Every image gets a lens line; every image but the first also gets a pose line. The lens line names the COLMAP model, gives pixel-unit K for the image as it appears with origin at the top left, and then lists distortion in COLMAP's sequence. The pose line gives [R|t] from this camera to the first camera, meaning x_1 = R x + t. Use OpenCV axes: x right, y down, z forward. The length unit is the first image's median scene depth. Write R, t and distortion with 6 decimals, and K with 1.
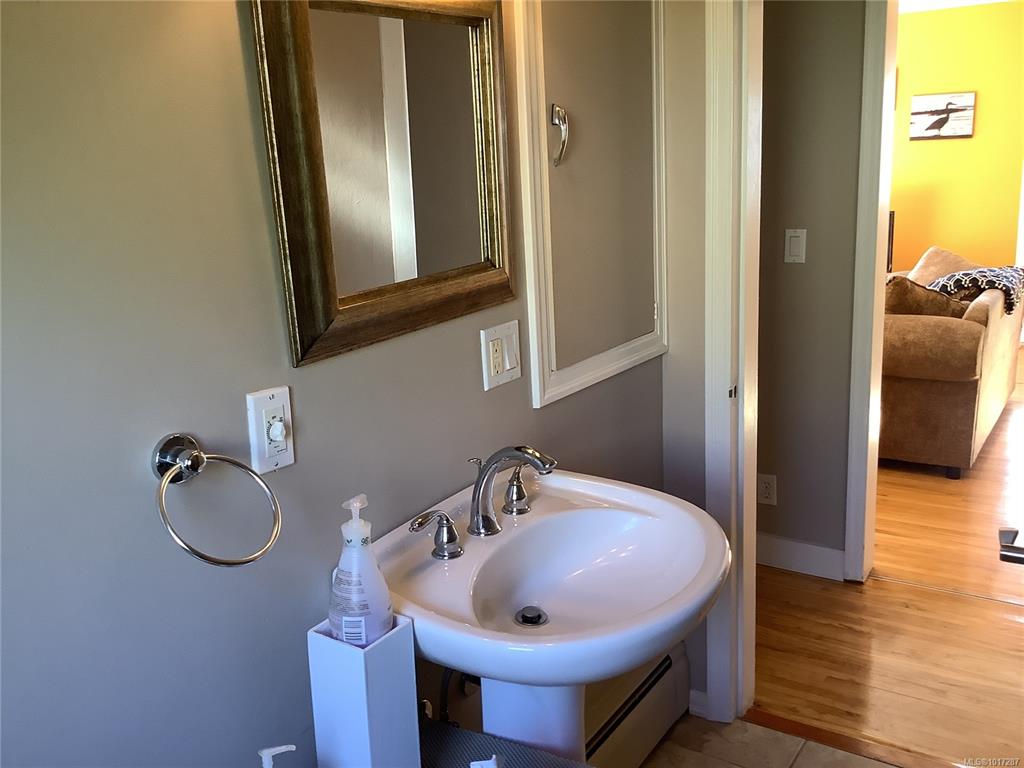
lens RADIAL K [[925.3, 0, 515.8], [0, 925.3, 382.5], [0, 0, 1]] dist [0.091350, -0.166355]
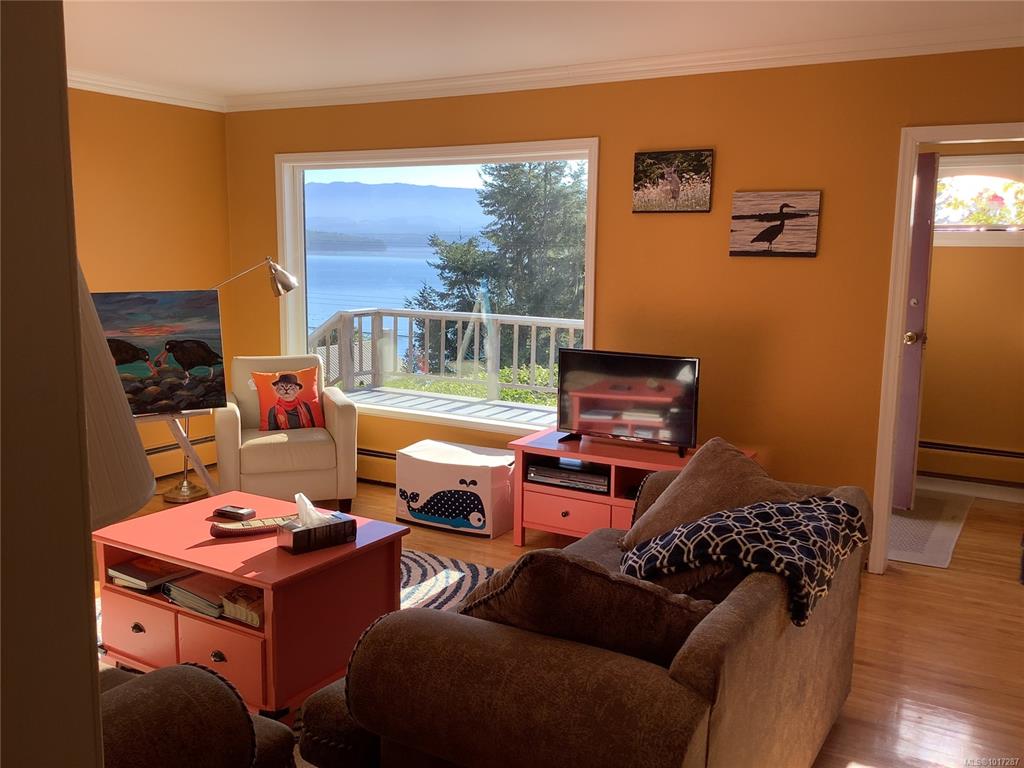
lens RADIAL K [[925.3, 0, 514.8], [0, 925.3, 383.2], [0, 0, 1]] dist [0.091350, -0.166355]
pose [[0.996662, 0.053947, 0.061277, 0.243803], [-0.048238, 0.994673, -0.091097, -0.103144], [-0.065865, 0.087837, 0.993955, 0.368059]]
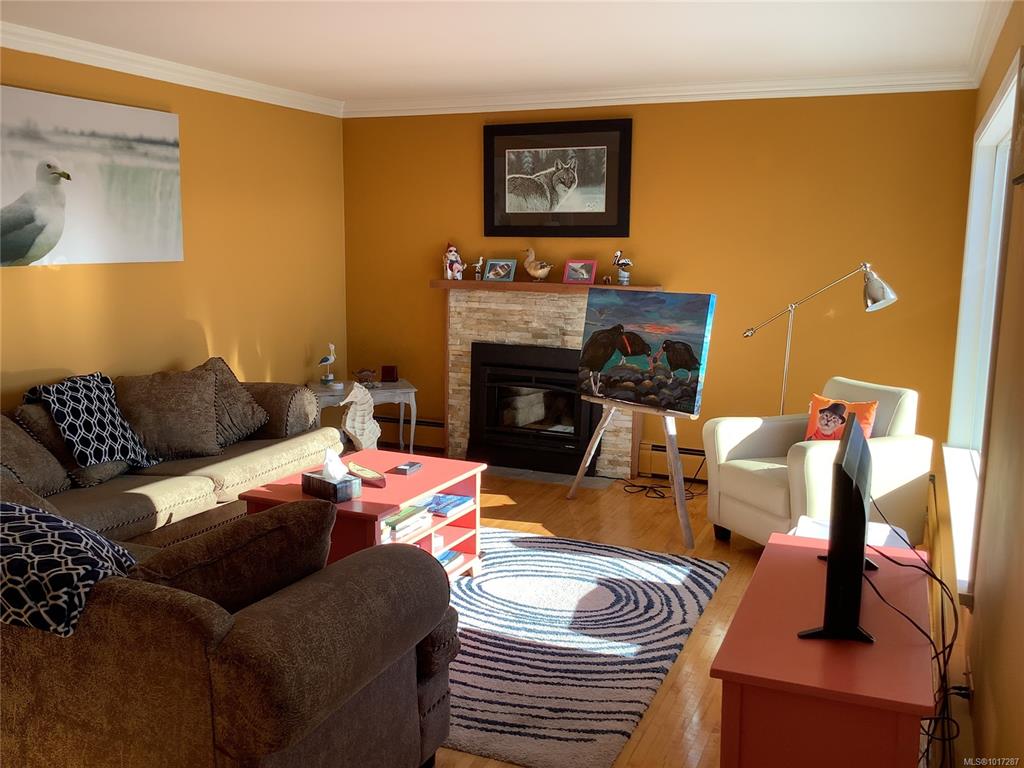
lens RADIAL K [[925.3, 0, 512.6], [0, 925.3, 383.7], [0, 0, 1]] dist [0.091350, -0.166355]
pose [[0.171854, 0.205472, -0.963456, 0.465079], [-0.252348, 0.954557, 0.158562, -0.167086], [0.952254, 0.215877, 0.215894, 0.579910]]
